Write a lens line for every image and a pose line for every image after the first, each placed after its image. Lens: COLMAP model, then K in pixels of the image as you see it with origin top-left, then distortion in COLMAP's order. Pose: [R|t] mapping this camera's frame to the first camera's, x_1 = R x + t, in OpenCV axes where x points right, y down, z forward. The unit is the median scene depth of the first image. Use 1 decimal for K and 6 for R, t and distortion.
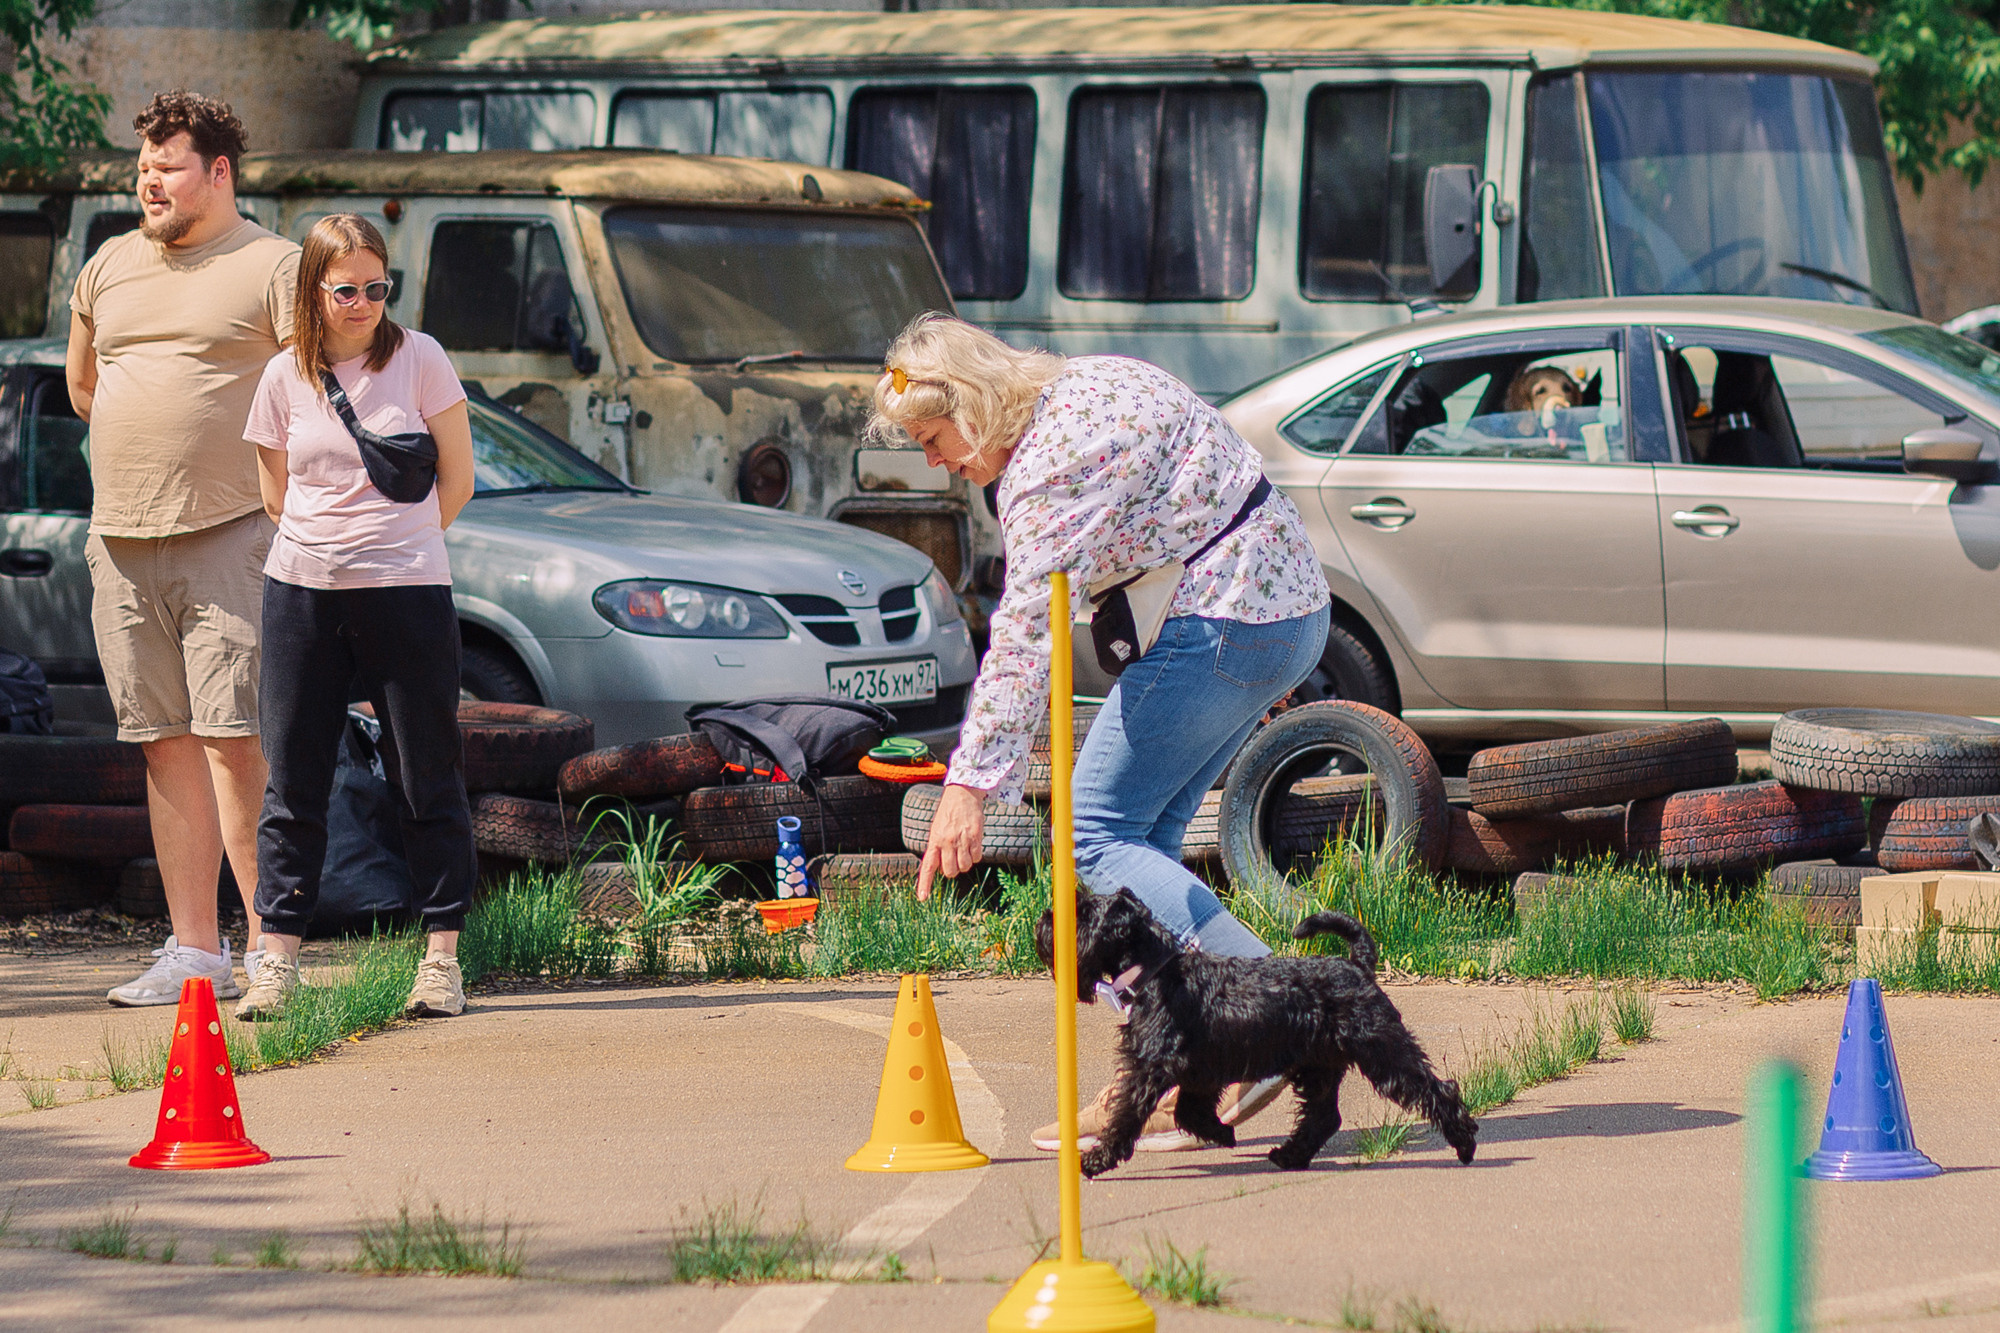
lens RADIAL K [[4369.5, 0, 999.6], [0, 4369.5, 801.9], [0, 0, 1]] dist [0.029987, 0.071387]
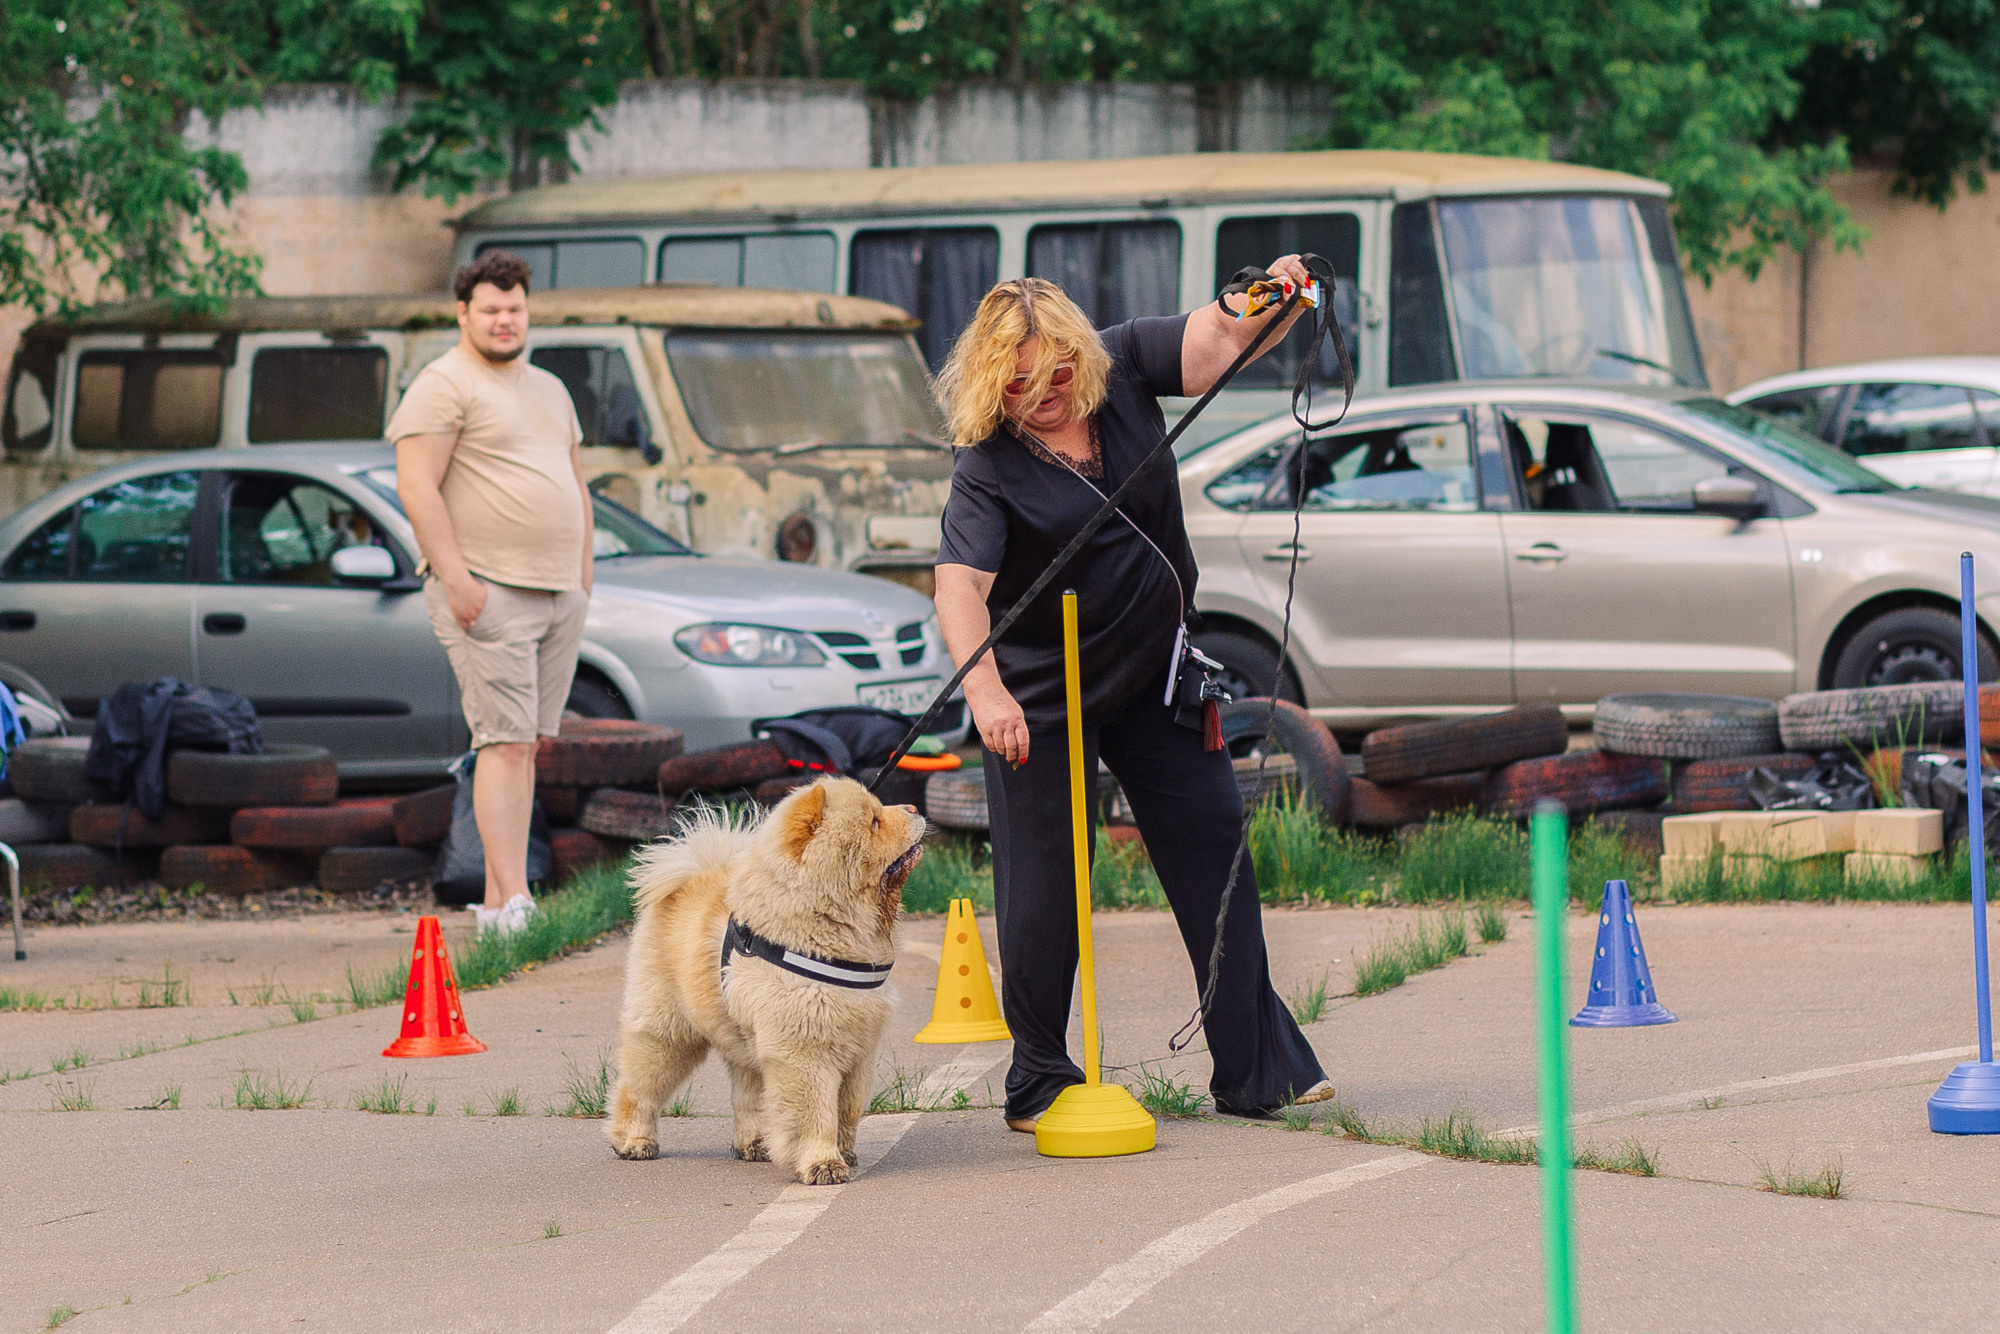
lens RADIAL K [[4369.5, 0, 999.6], [0, 4369.5, 802.4], [0, 0, 1]] dist [0.029987, 0.071387]
pose [[0.999185, -0.029969, 0.027033, -0.032568], [0.030506, 0.999341, -0.019658, 0.028322], [-0.026426, 0.020467, 0.999441, -0.267891]]
